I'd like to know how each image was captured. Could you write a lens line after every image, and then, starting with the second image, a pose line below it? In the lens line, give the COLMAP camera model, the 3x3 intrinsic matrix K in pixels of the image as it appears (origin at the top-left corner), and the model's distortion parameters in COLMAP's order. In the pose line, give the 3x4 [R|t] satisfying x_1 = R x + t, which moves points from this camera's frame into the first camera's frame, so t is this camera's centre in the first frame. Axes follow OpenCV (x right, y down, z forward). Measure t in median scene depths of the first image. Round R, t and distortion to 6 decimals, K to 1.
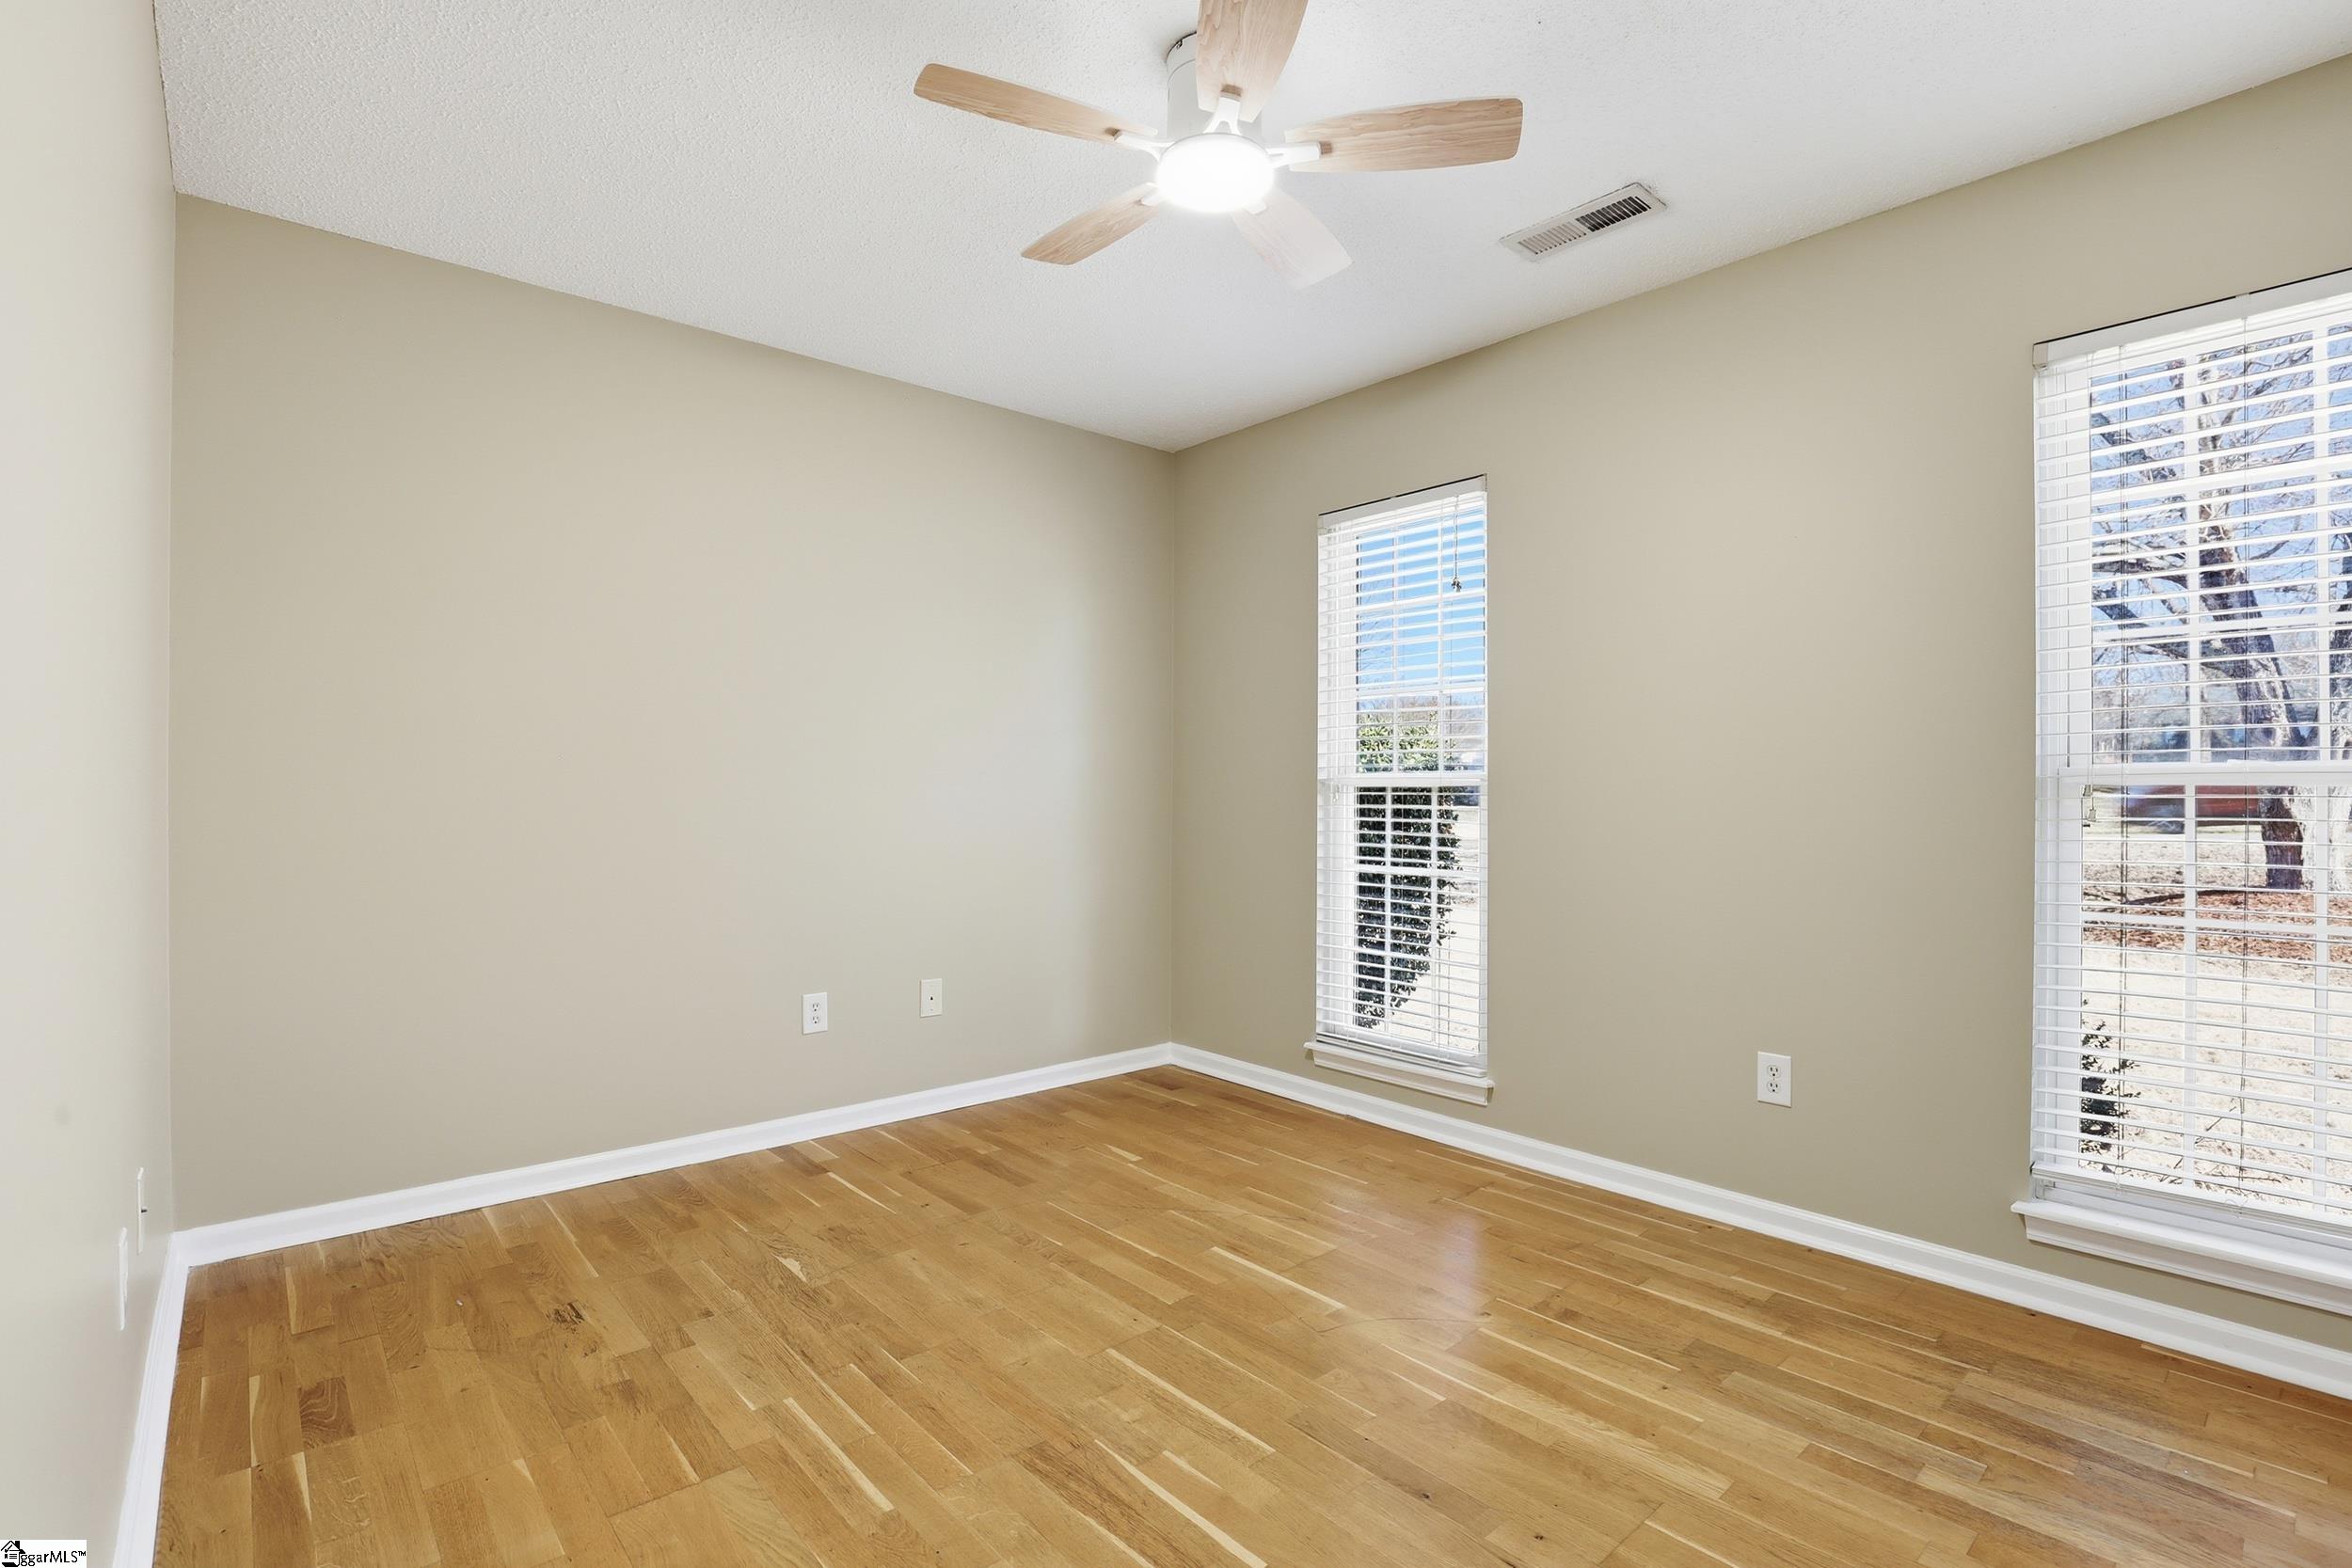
lens RADIAL K [[1088.4, 0, 1164.3], [0, 1088.4, 784.9], [0, 0, 1]] dist [-0.022548, -0.000313]
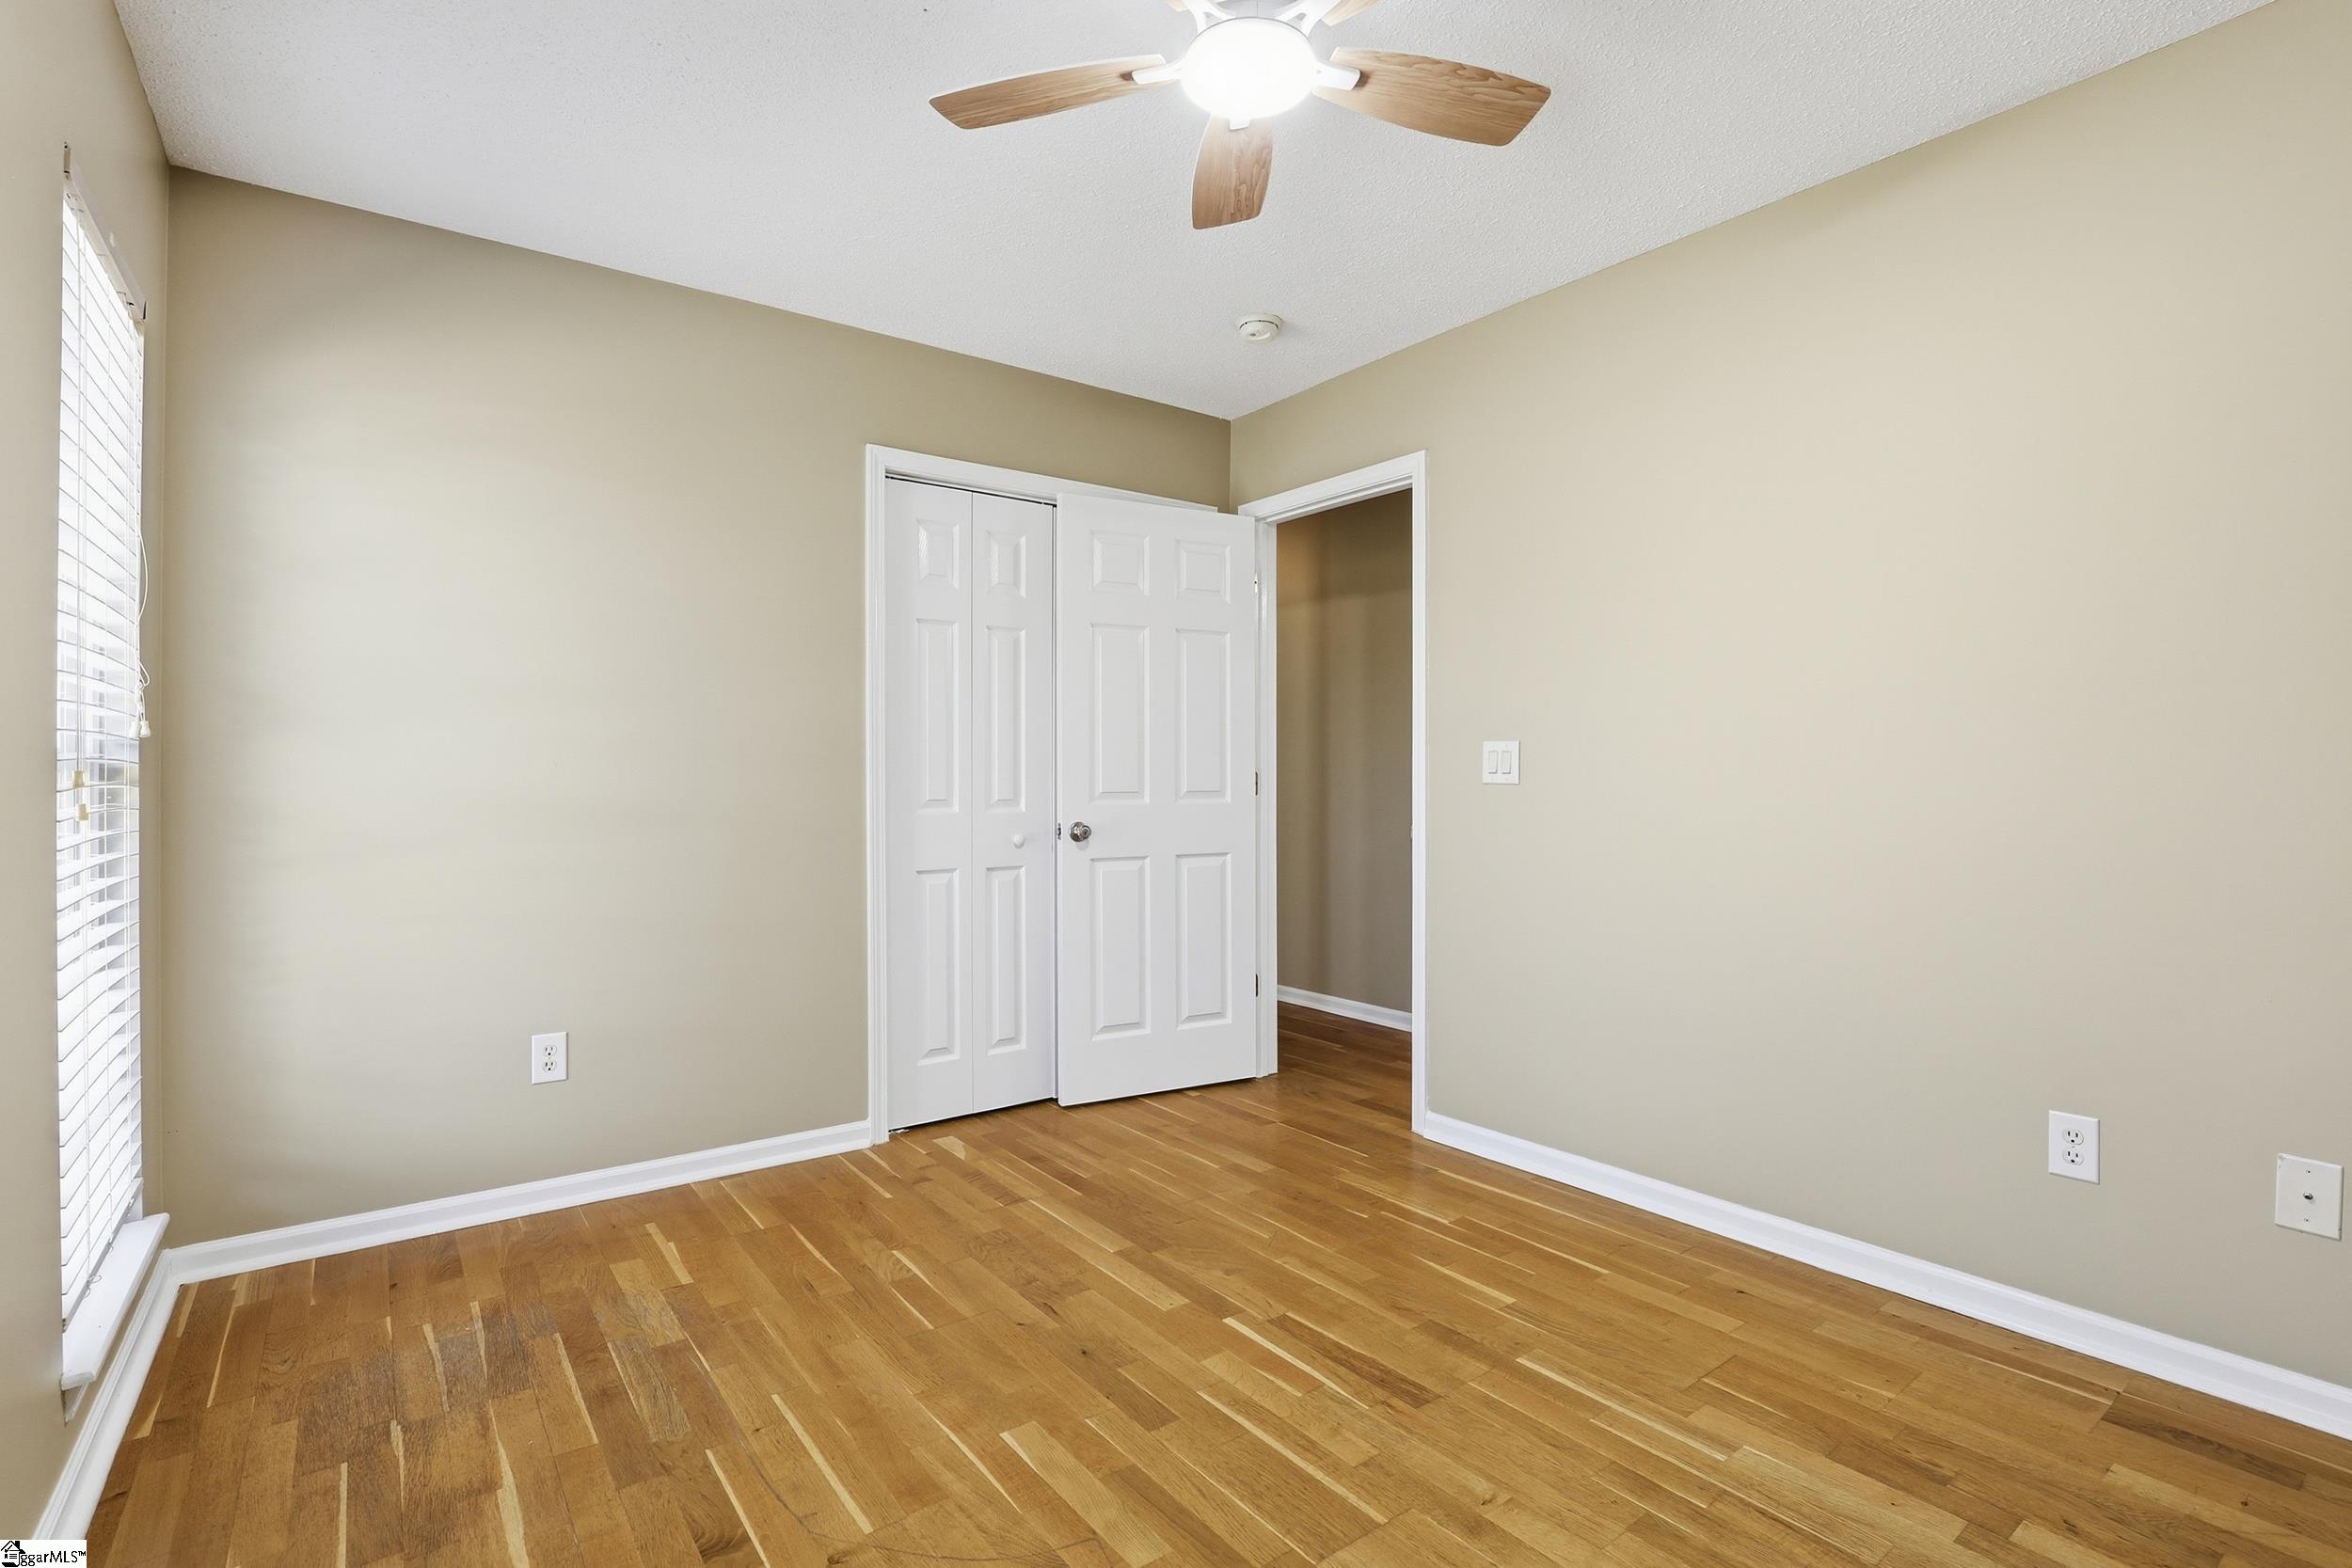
lens RADIAL K [[1088.4, 0, 1175.9], [0, 1088.4, 777.8], [0, 0, 1]] dist [-0.022548, -0.000313]
pose [[-0.997719, -0.003472, 0.067408, 0.053252], [-0.002752, 0.999938, 0.010759, -0.008028], [-0.067441, 0.010549, -0.997667, 2.066067]]
